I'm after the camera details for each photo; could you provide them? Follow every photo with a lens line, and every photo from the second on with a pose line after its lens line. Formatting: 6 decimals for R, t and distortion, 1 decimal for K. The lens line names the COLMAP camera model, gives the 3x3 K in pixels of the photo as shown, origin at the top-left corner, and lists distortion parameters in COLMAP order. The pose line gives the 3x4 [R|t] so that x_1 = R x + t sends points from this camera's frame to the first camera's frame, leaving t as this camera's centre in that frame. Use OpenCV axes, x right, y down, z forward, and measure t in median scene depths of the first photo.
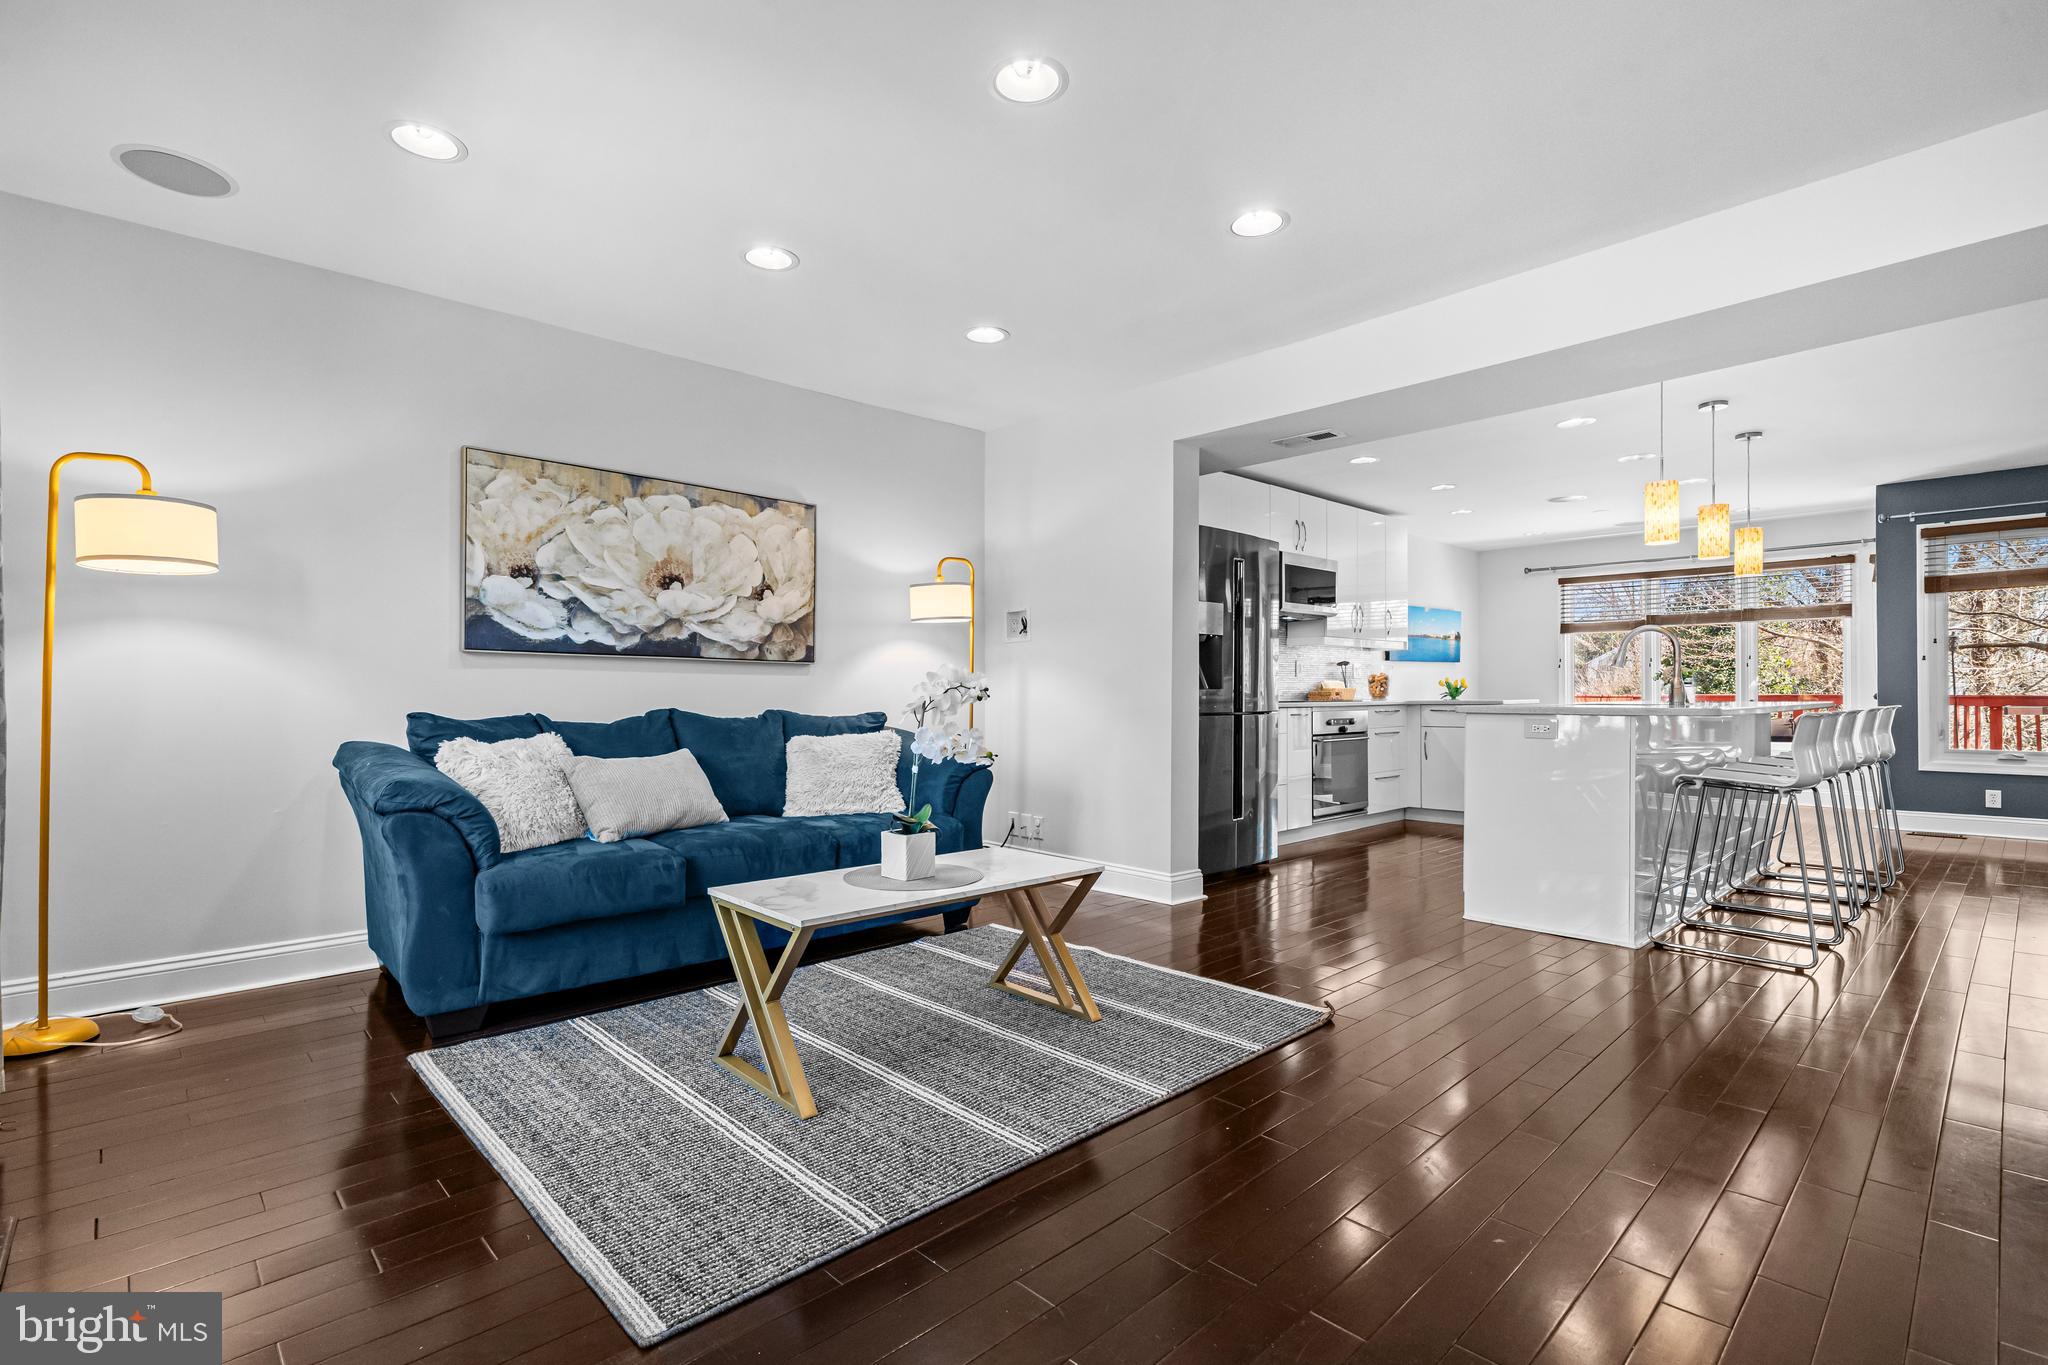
lens RADIAL K [[943.4, 0, 1017.2], [0, 943.4, 704.9], [0, 0, 1]] dist [0.003783, 0.001972]
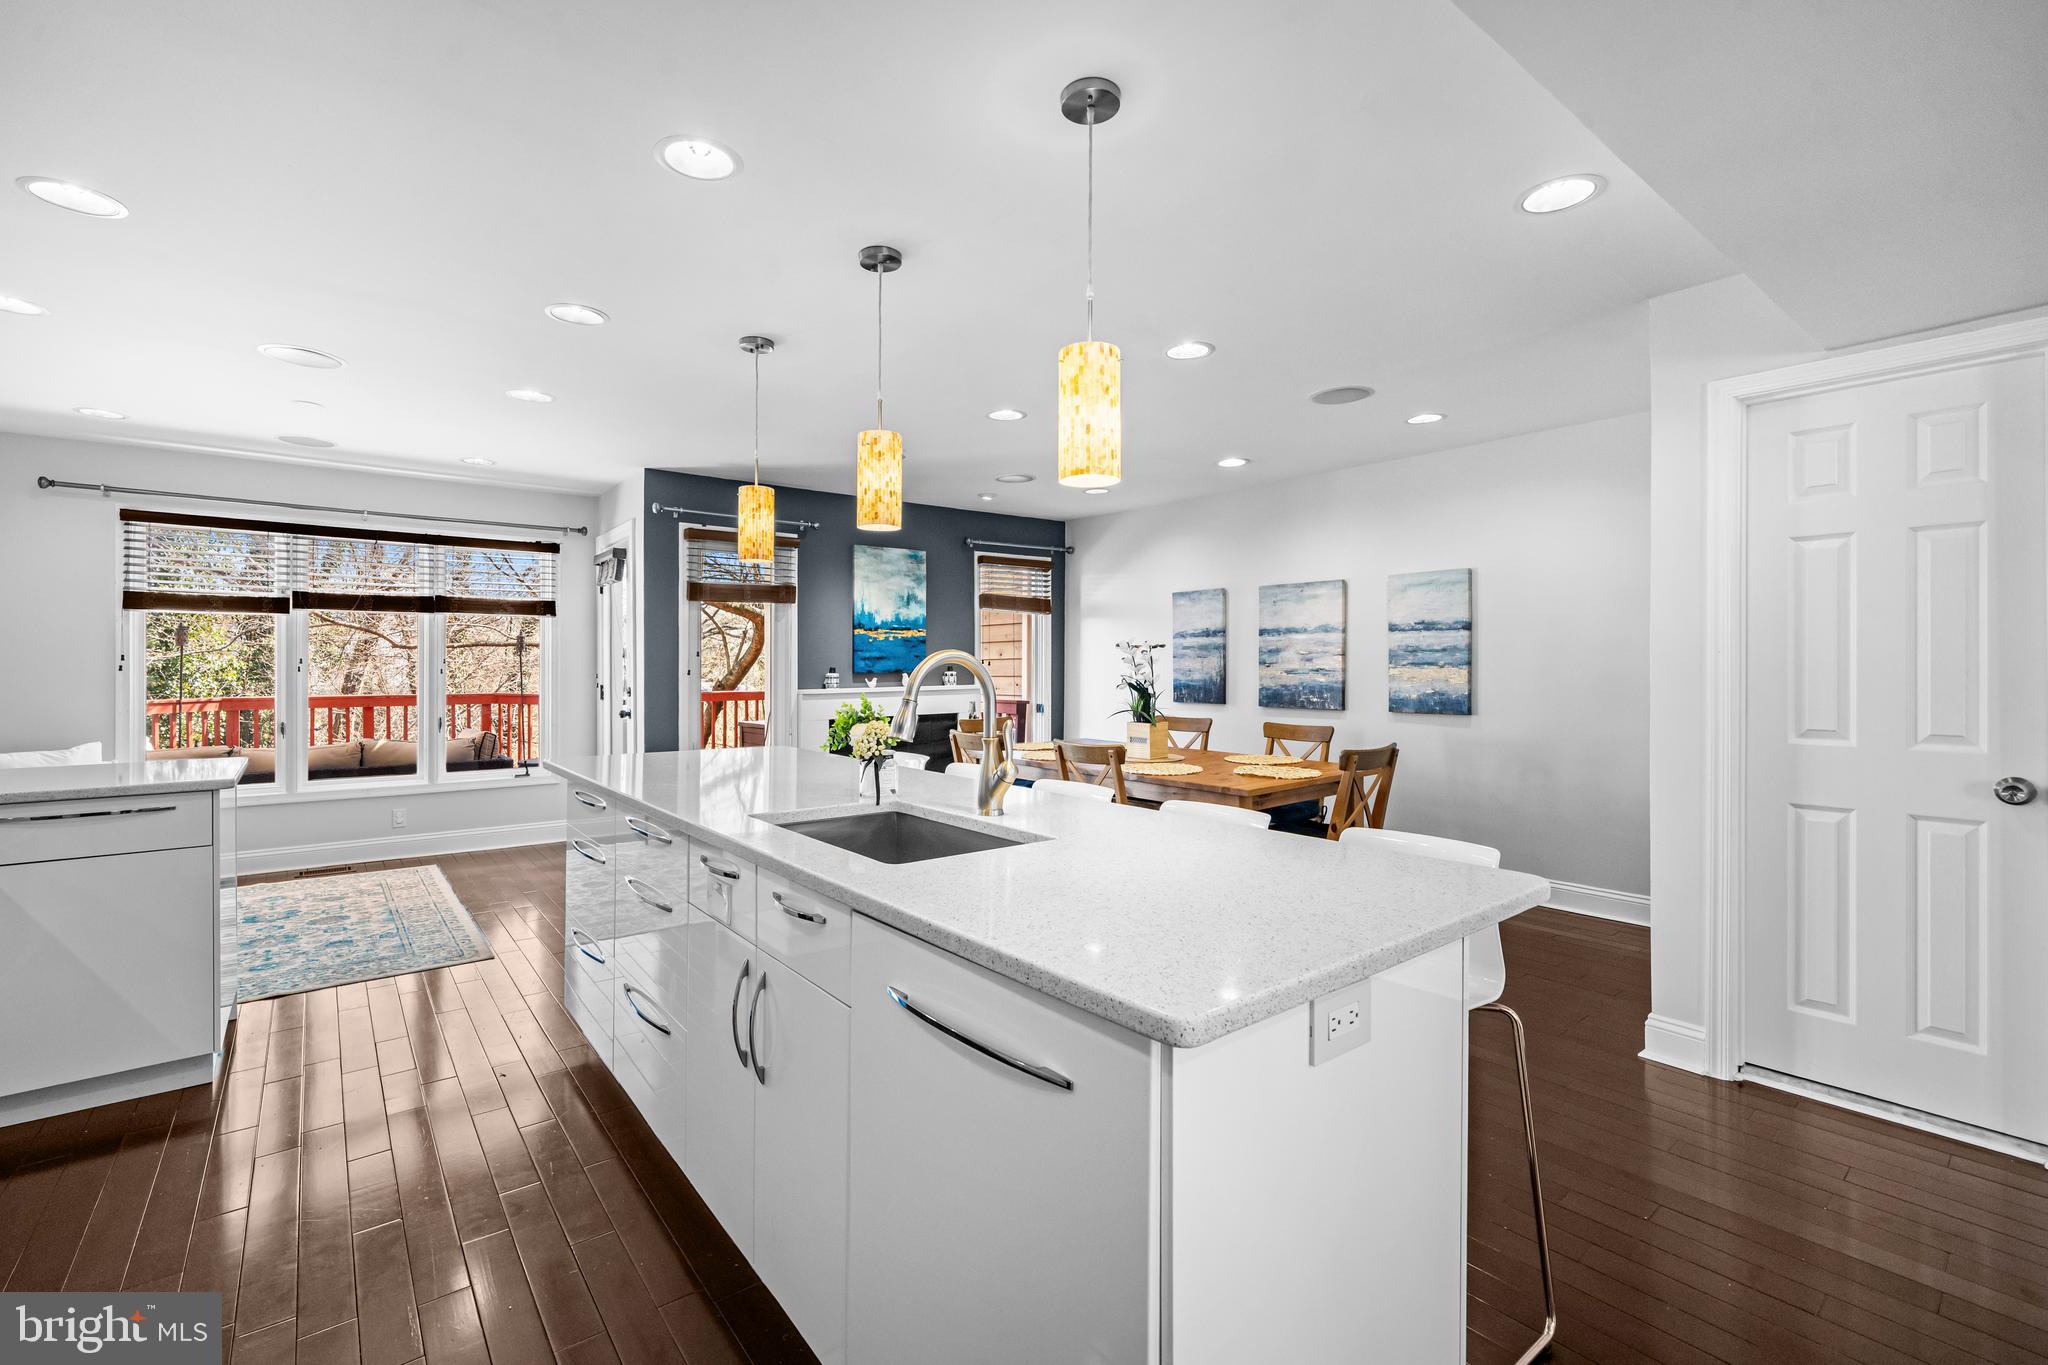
lens RADIAL K [[883.8, 0, 985.0], [0, 883.8, 663.4], [0, 0, 1]] dist [0.000337, 0.000966]
pose [[0.096817, 0.003827, 0.995295, 0.156607], [0.010617, 0.999932, -0.004878, -0.051030], [-0.995246, 0.011039, 0.096769, 0.638613]]
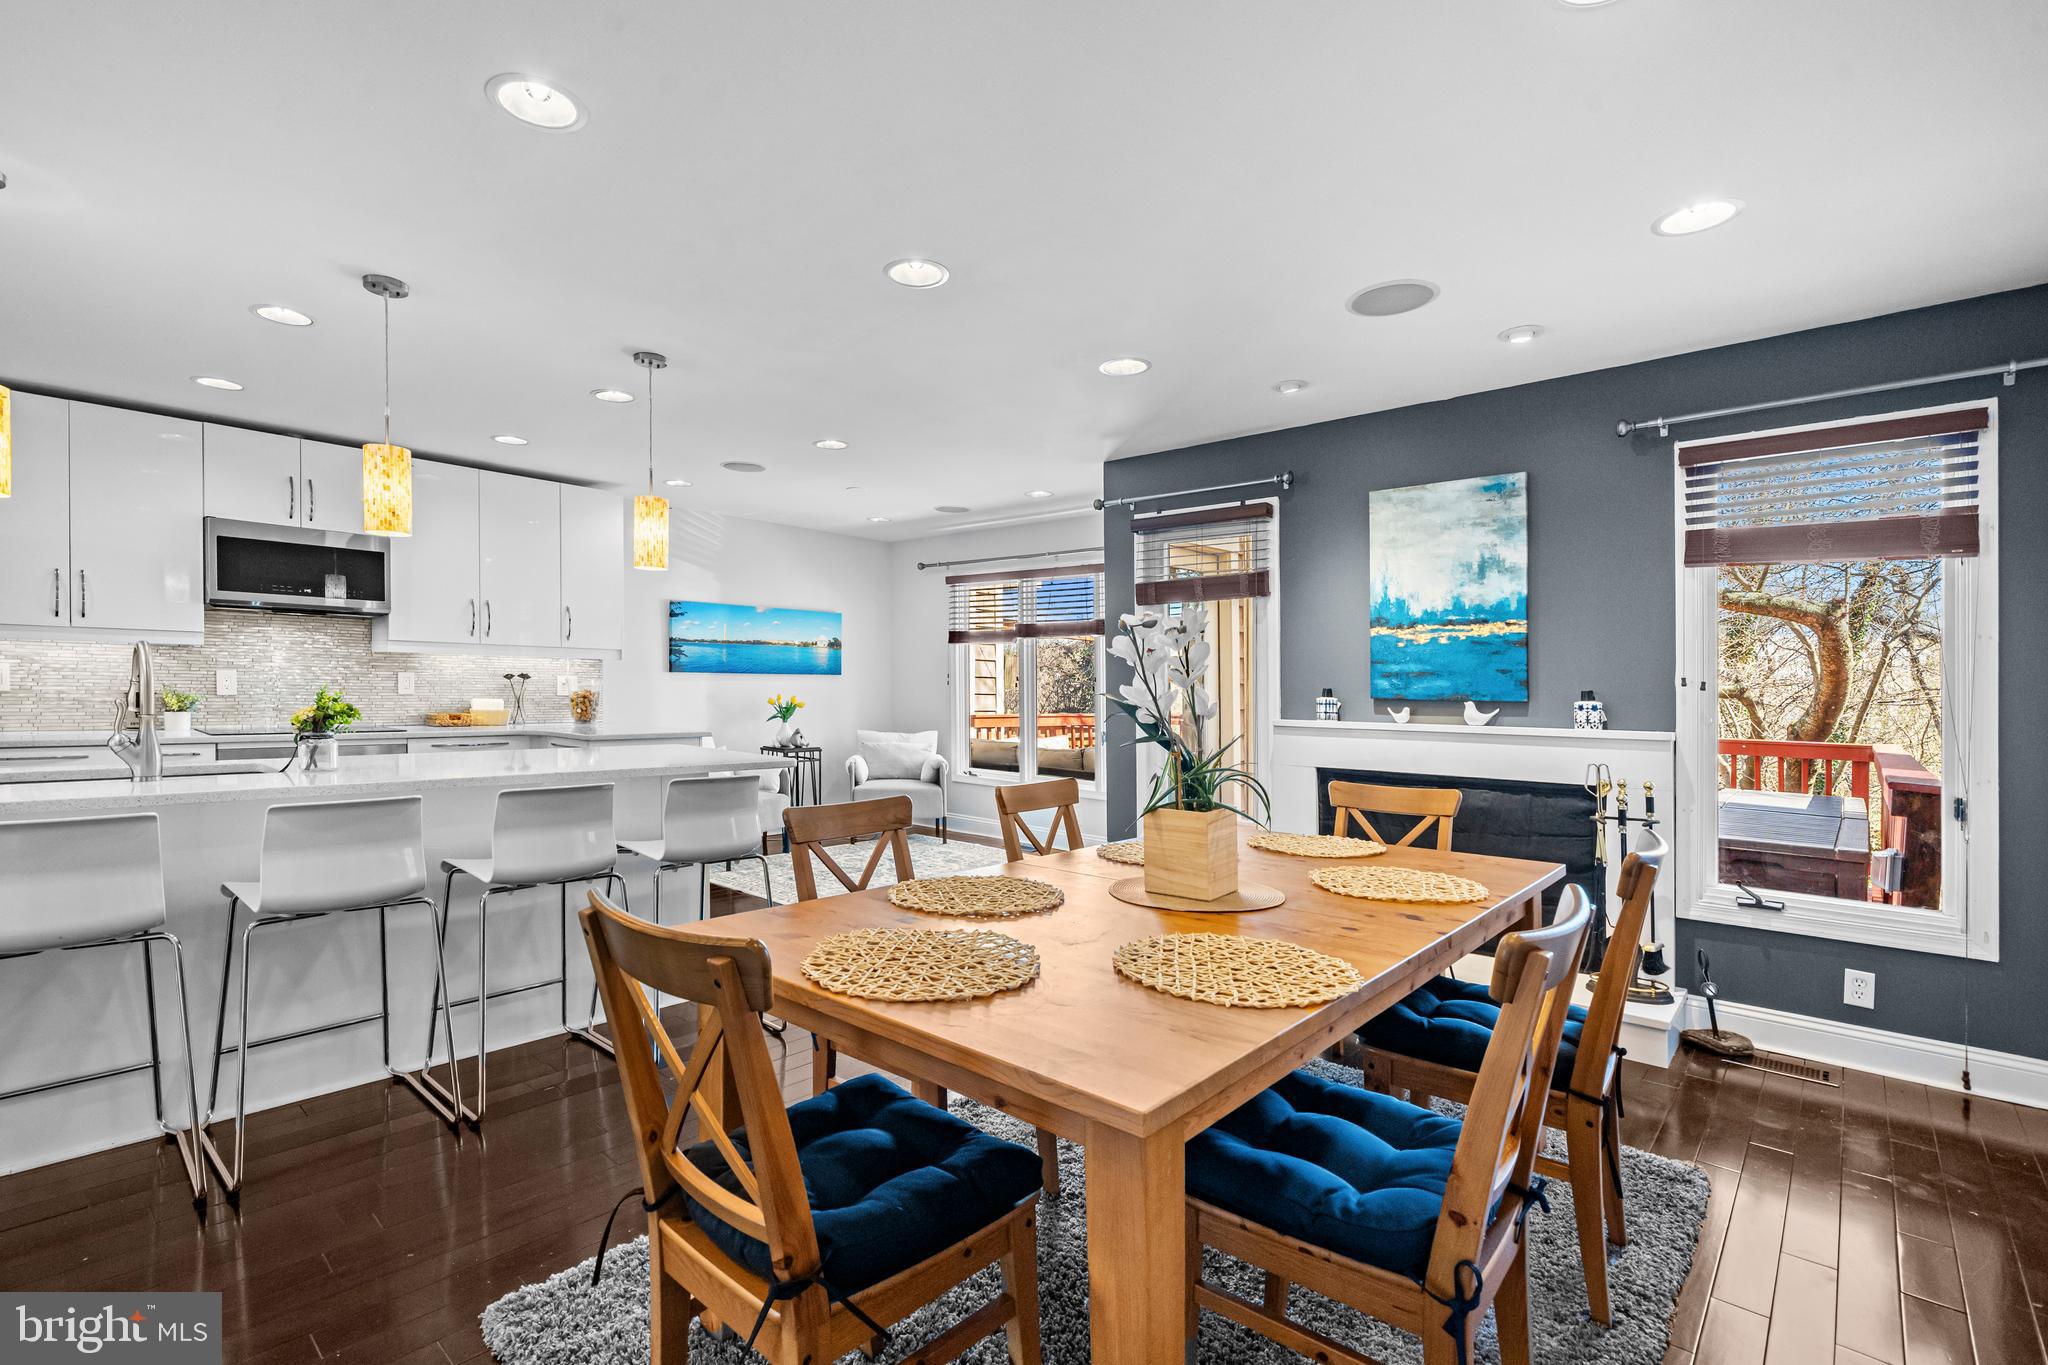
lens RADIAL K [[936.0, 0, 985.7], [0, 936.0, 695.2], [0, 0, 1]] dist [0.001835, 0.001569]
pose [[0.997874, 0.023281, 0.060868, 0.788626], [-0.023195, 0.999729, -0.002111, -0.041618], [-0.060901, 0.000695, 0.998144, 0.265511]]
